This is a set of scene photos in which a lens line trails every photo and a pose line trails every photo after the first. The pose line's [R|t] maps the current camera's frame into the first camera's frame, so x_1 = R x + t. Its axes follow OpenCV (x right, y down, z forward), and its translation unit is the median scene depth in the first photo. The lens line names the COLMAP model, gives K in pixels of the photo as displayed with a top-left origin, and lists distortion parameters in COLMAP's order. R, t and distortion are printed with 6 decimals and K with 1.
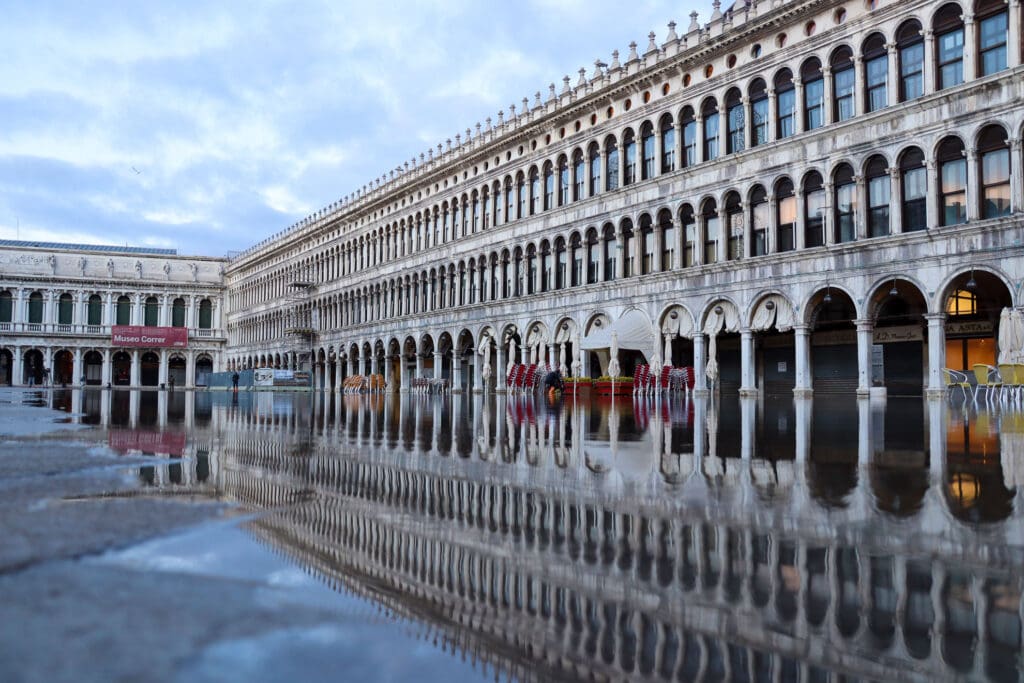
lens RADIAL K [[862.0, 0, 512.0], [0, 862.0, 341.5], [0, 0, 1]] dist [-0.160018, 0.166641]
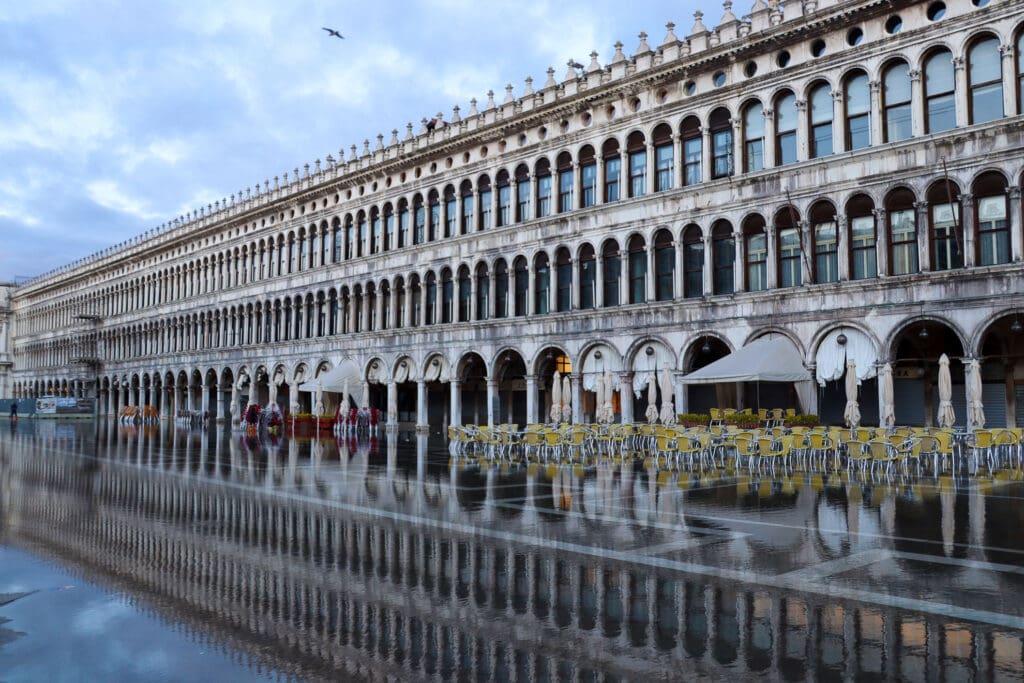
lens RADIAL K [[862.0, 0, 512.0], [0, 862.0, 341.5], [0, 0, 1]] dist [-0.160018, 0.166641]
pose [[0.977687, 0.011274, 0.209766, 0.103082], [-0.007633, 0.999806, -0.018161, -0.039375], [-0.209931, 0.016155, 0.977583, -0.258458]]
